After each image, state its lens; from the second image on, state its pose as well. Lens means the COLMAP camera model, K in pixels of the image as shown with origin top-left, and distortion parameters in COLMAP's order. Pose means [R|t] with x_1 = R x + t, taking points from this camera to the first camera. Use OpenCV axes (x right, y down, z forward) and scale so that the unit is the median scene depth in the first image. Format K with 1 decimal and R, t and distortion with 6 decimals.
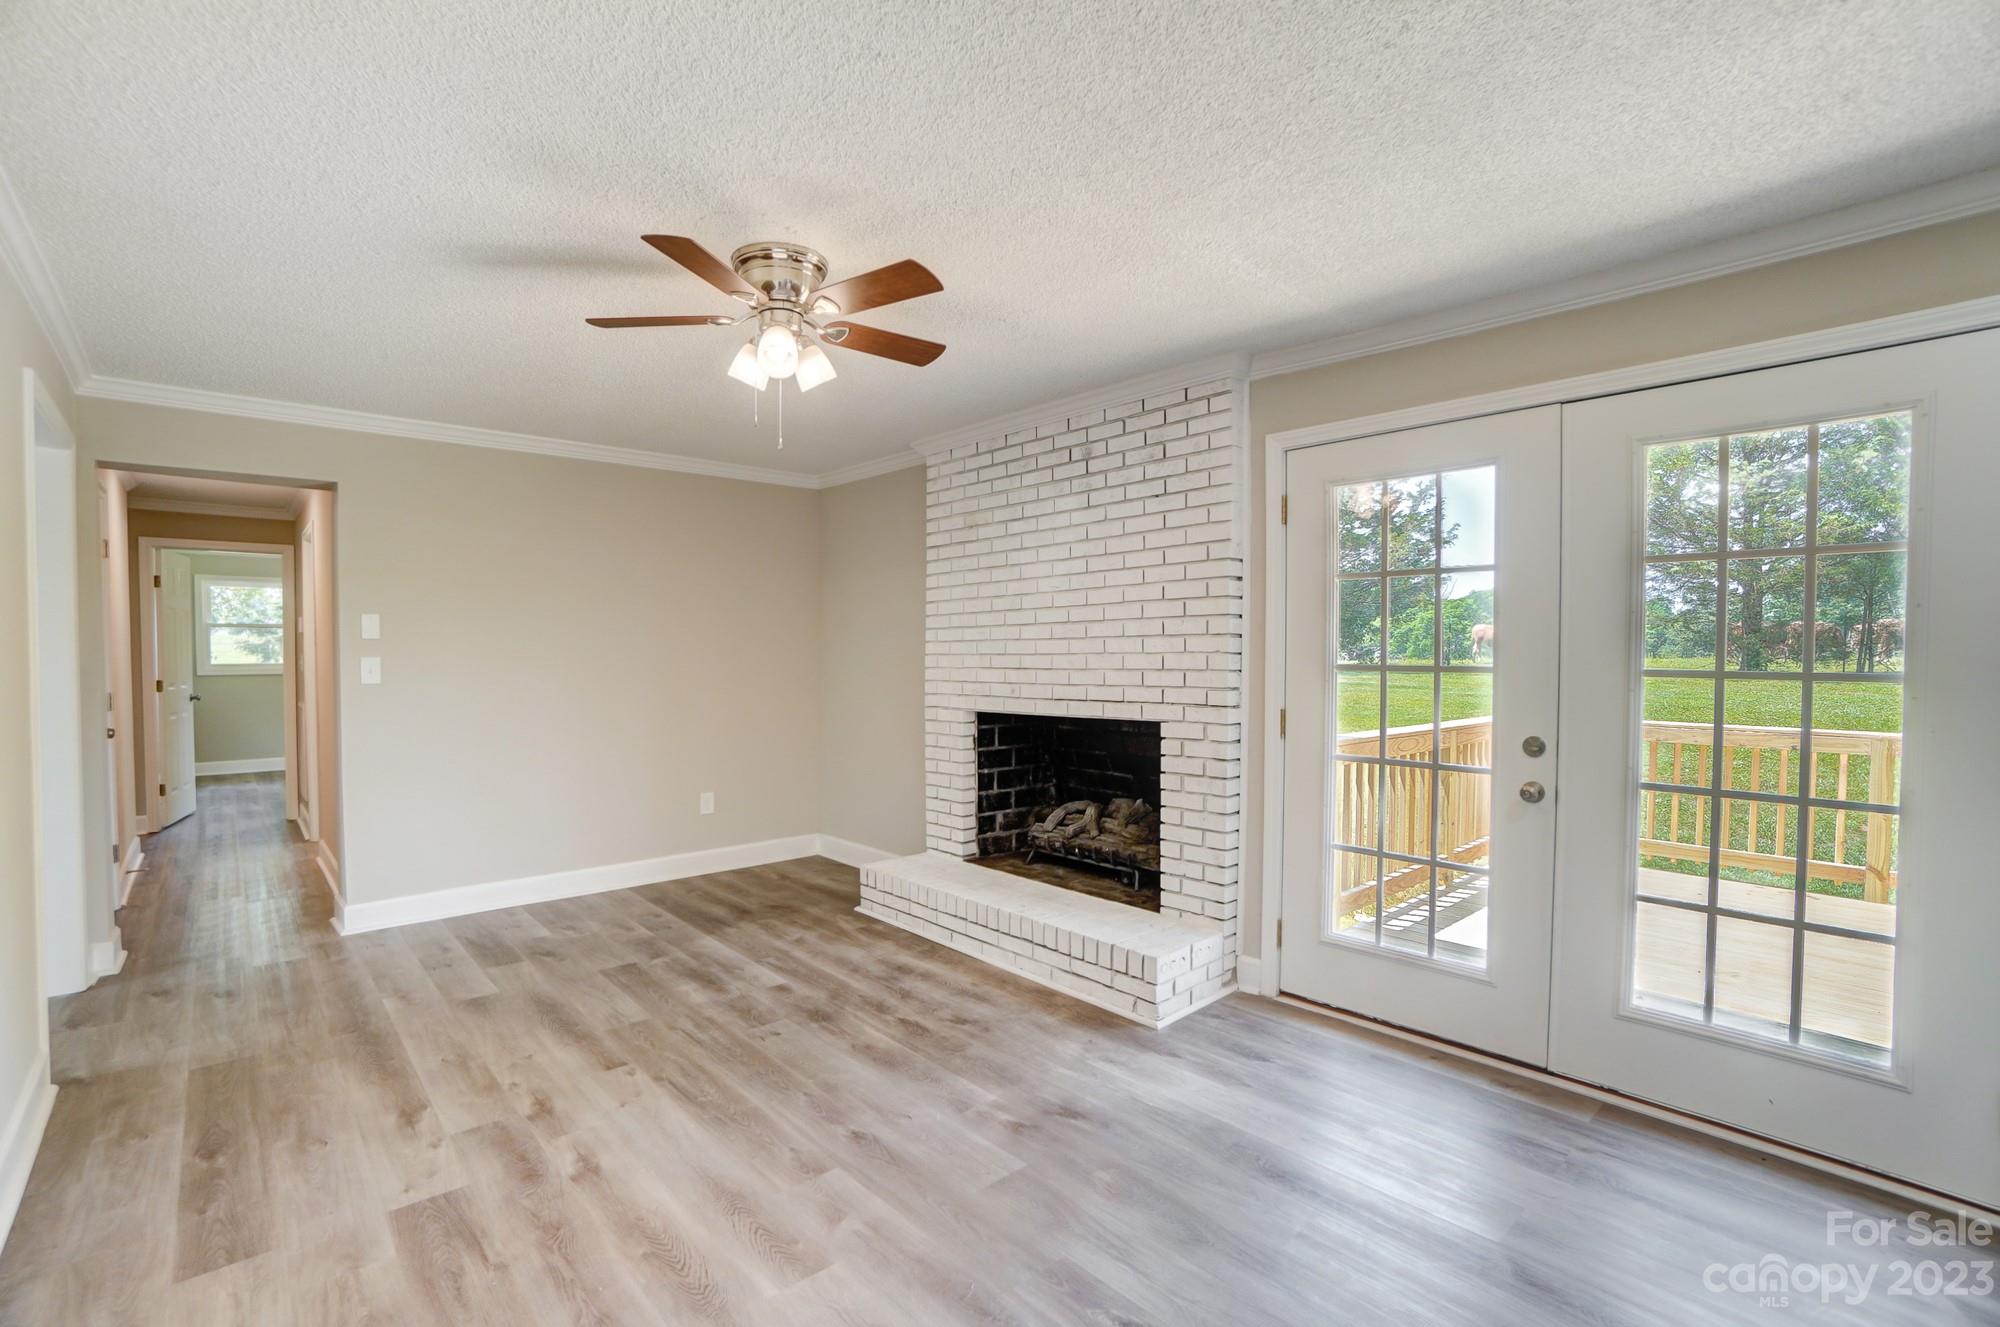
lens RADIAL K [[892.8, 0, 998.4], [0, 892.8, 664.7], [0, 0, 1]] dist [-0.069676, 0.026049]
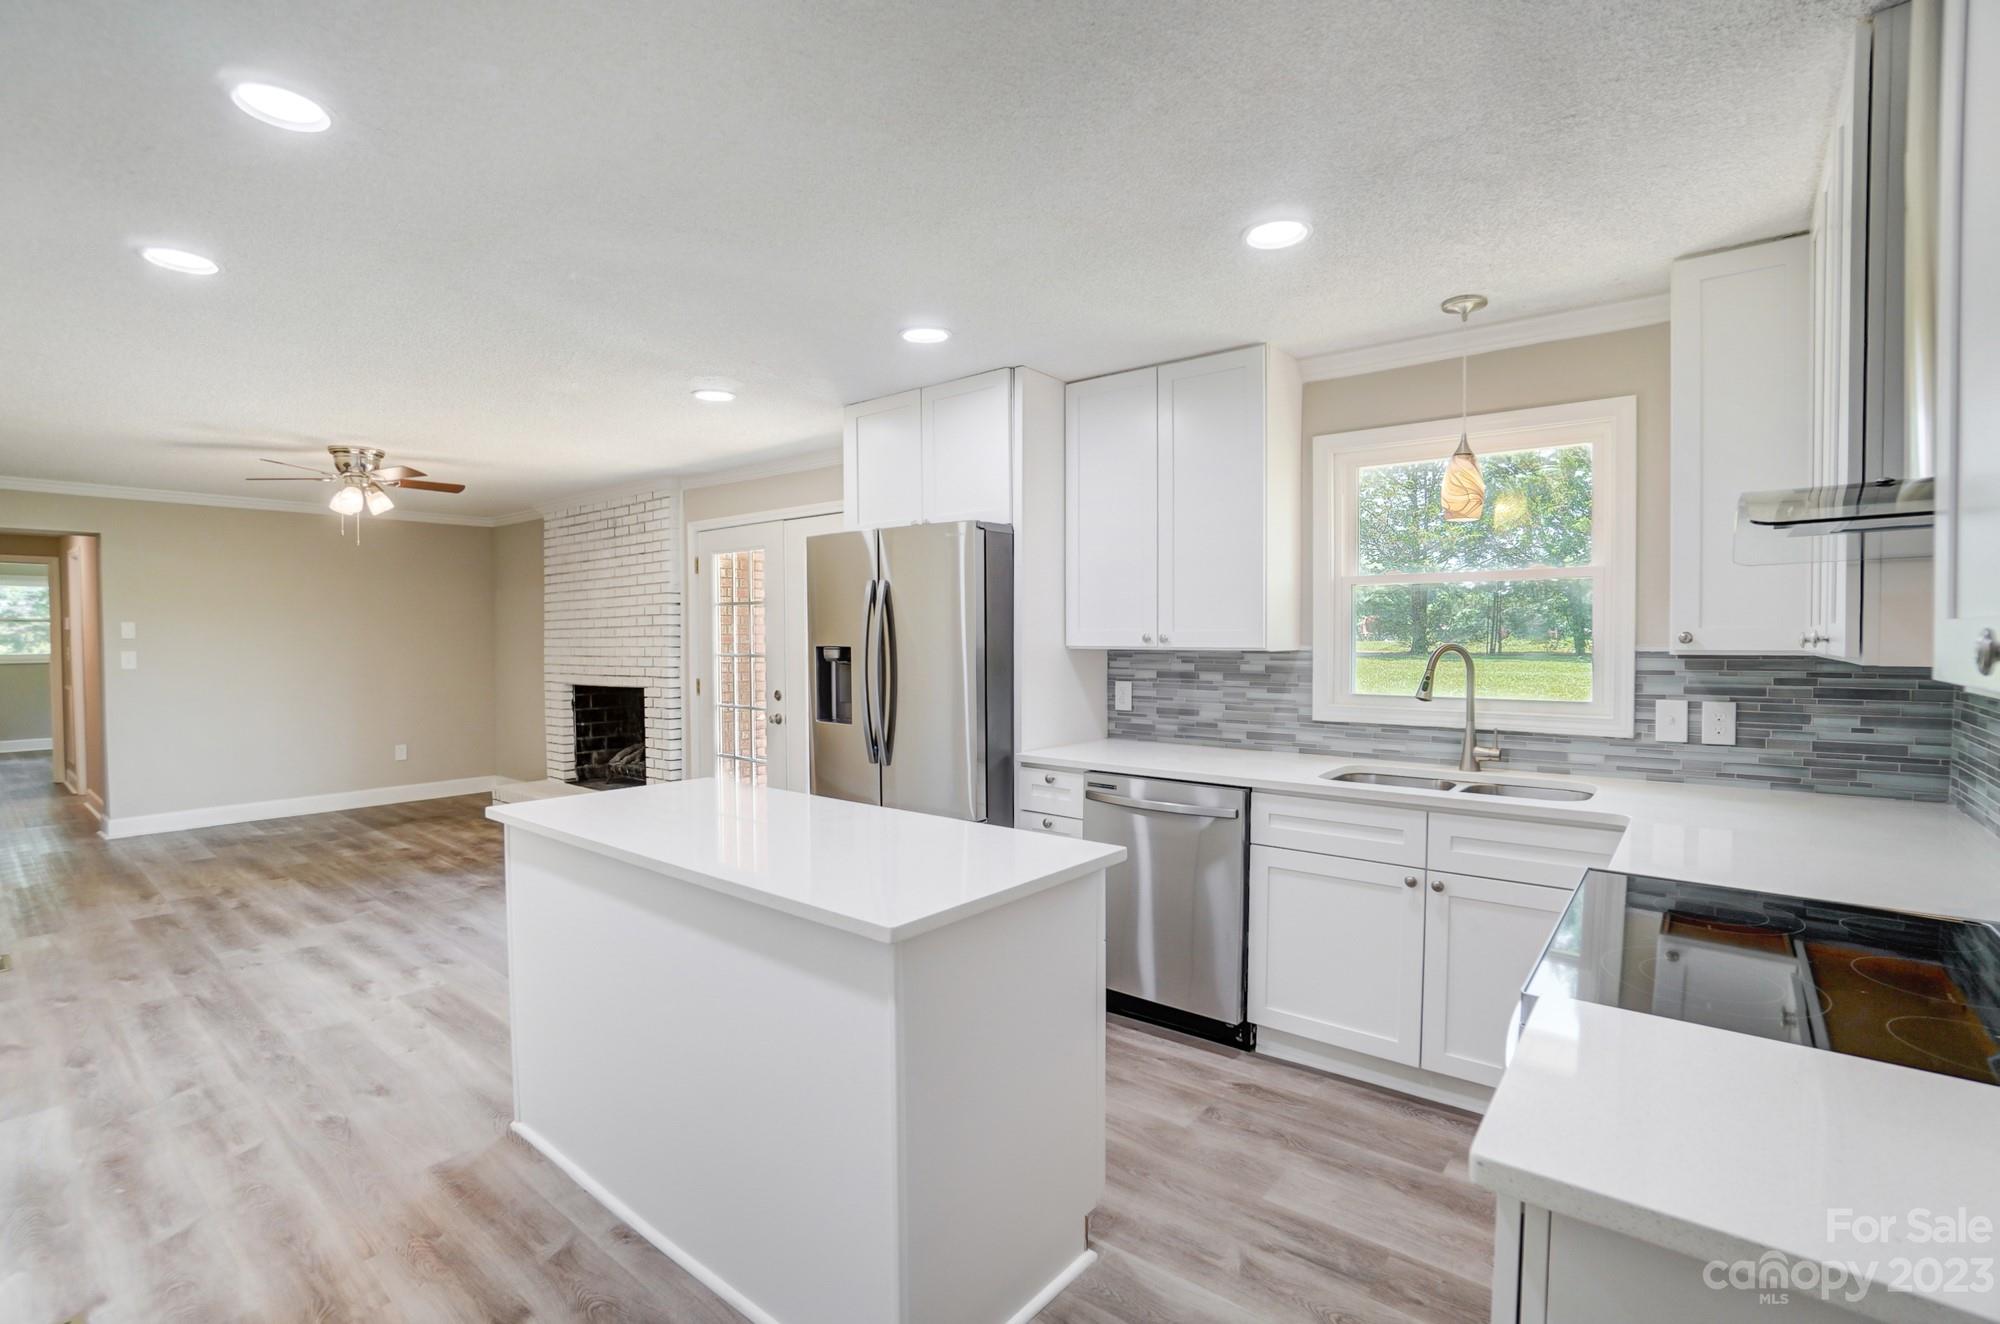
lens RADIAL K [[920.6, 0, 1009.3], [0, 920.6, 650.3], [0, 0, 1]] dist [-0.060594, 0.023071]
pose [[0.989345, -0.004964, 0.145505, 0.616911], [0.004749, 0.999987, 0.001823, -0.006399], [-0.145513, -0.001113, 0.989356, -0.813883]]
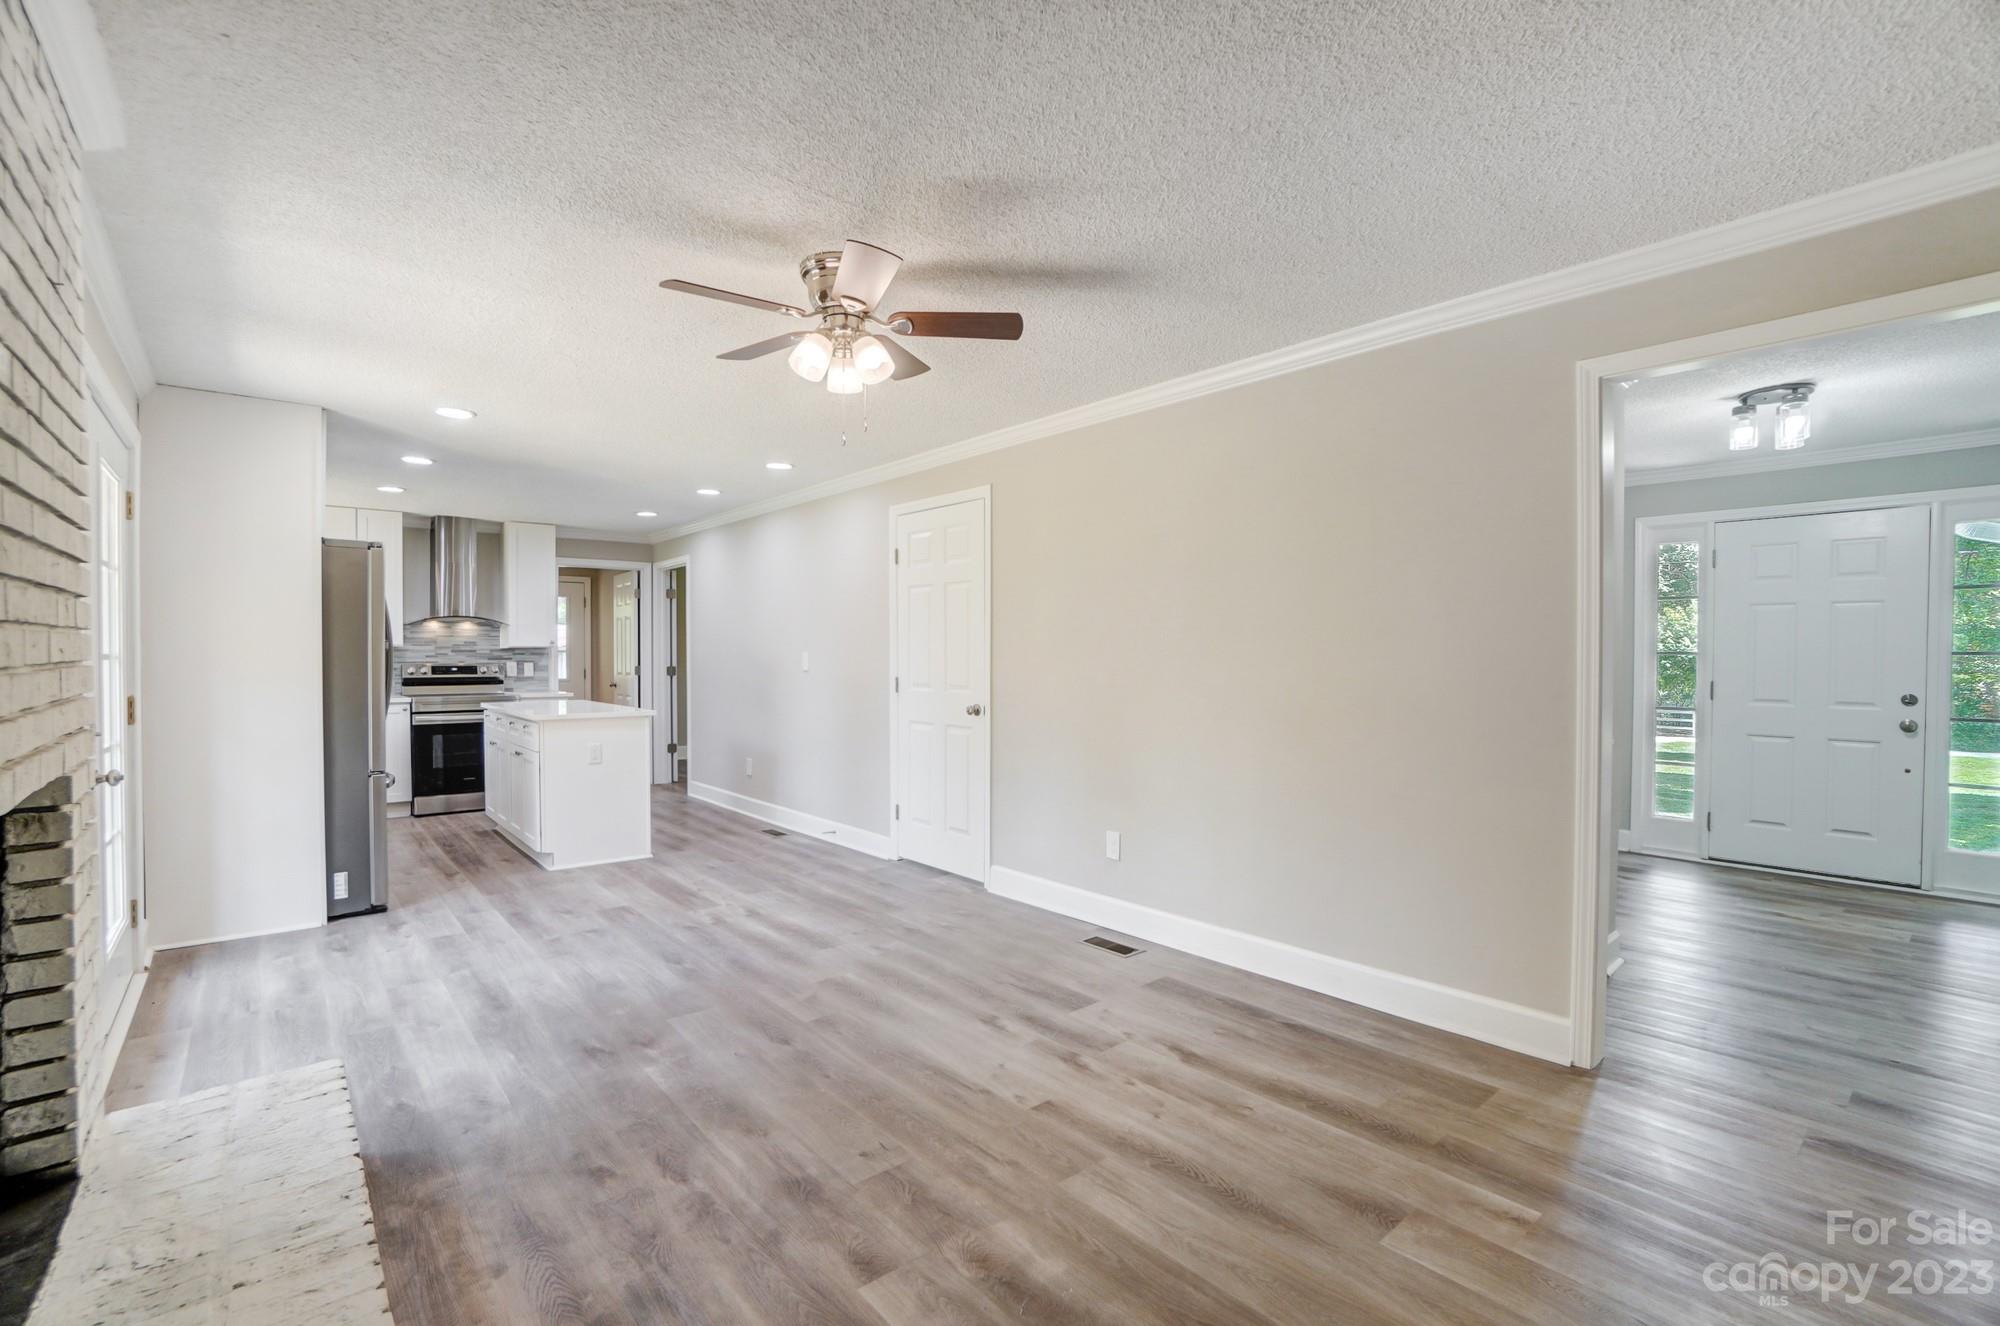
lens RADIAL K [[892.8, 0, 998.4], [0, 892.8, 664.2], [0, 0, 1]] dist [-0.069676, 0.026049]
pose [[-0.999357, -0.000475, 0.035841, -0.329037], [0.000477, 0.999647, 0.026546, -0.005889], [-0.035841, 0.026546, -0.999005, 1.448888]]
